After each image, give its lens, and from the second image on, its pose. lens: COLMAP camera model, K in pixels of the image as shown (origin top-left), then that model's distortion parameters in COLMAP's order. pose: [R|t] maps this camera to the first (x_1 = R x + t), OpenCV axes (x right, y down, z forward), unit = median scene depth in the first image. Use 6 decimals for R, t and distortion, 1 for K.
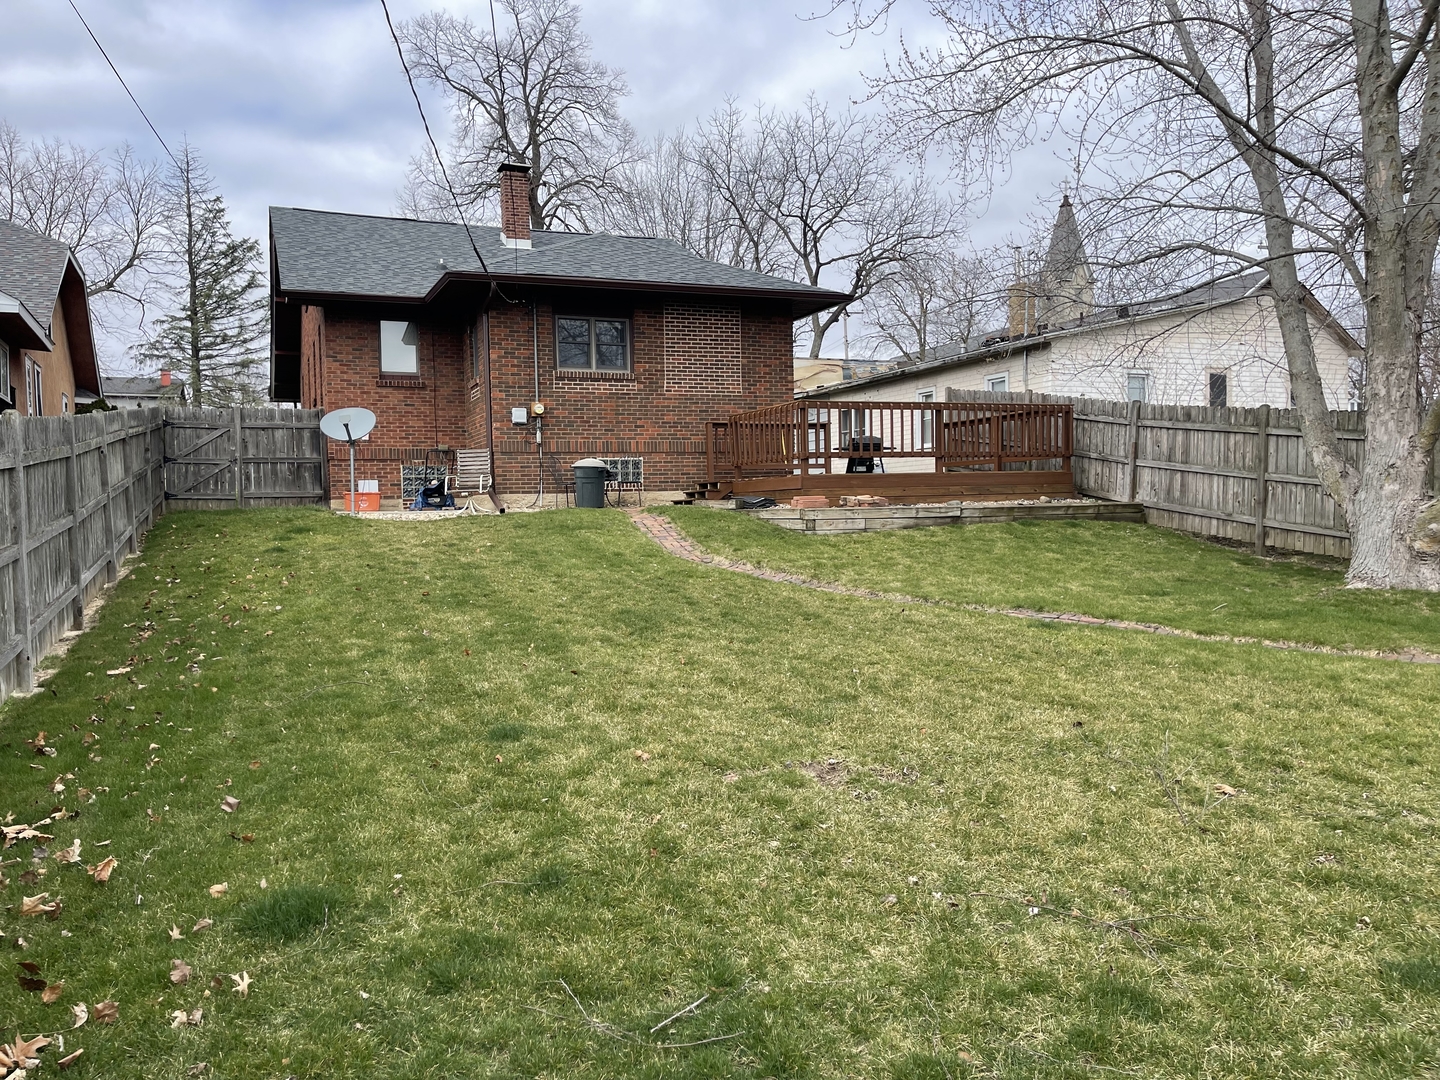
lens RADIAL K [[1084.3, 0, 713.2], [0, 1084.3, 538.6], [0, 0, 1]] dist [0.061548, -0.074381]
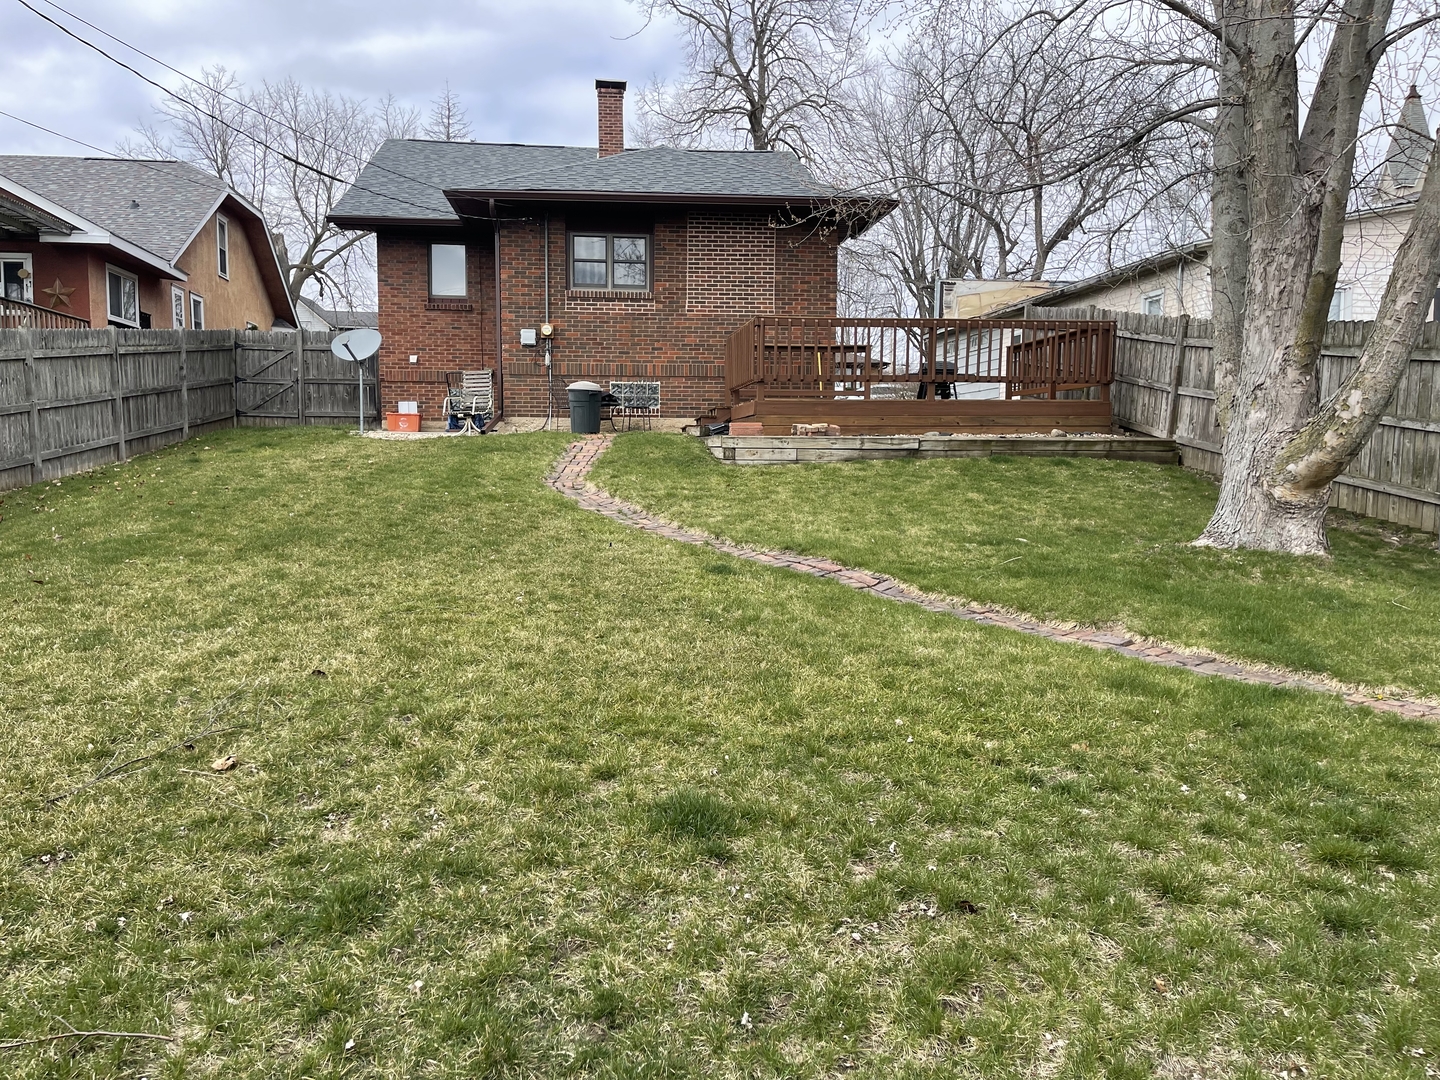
lens RADIAL K [[1084.3, 0, 713.2], [0, 1084.3, 538.6], [0, 0, 1]] dist [0.061548, -0.074381]
pose [[0.959127, 0.048951, -0.278710, 0.266382], [-0.032755, 0.997509, 0.062475, 0.001729], [0.281074, -0.050792, 0.958341, 0.094611]]
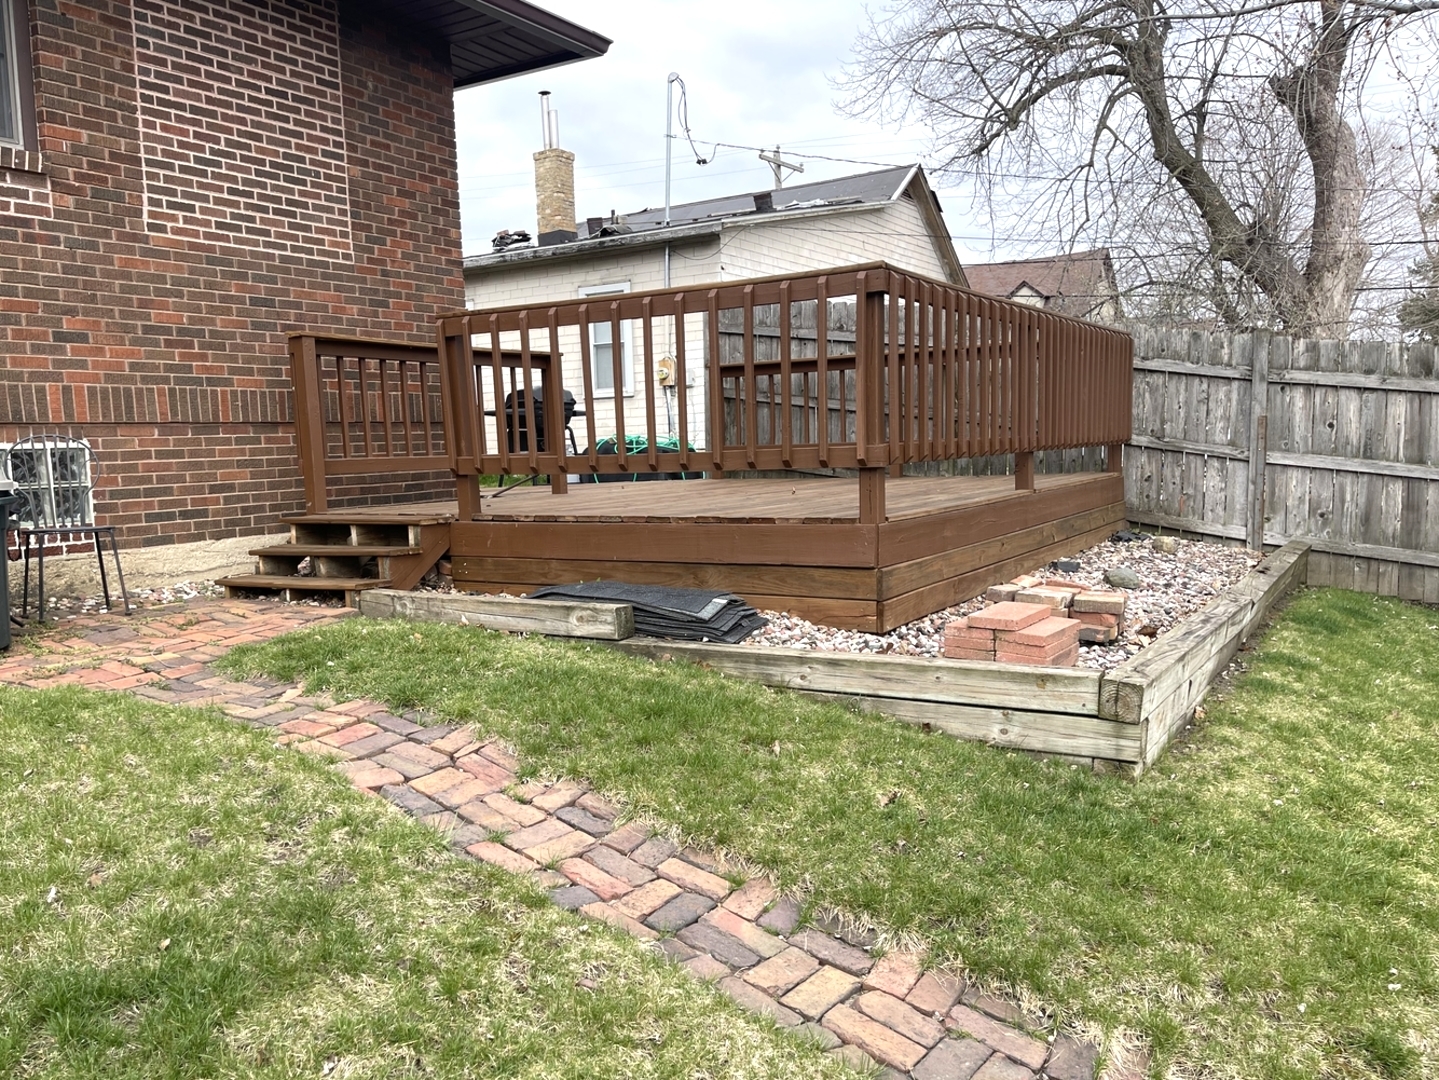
lens RADIAL K [[1198.6, 0, 678.9], [0, 1198.6, 573.9], [0, 0, 1]] dist [0.041379, -0.004398]
pose [[0.822826, -0.063851, 0.564694, -0.129803], [0.028939, 0.997087, 0.070574, -0.059263], [-0.567555, -0.041728, 0.822277, 0.654088]]
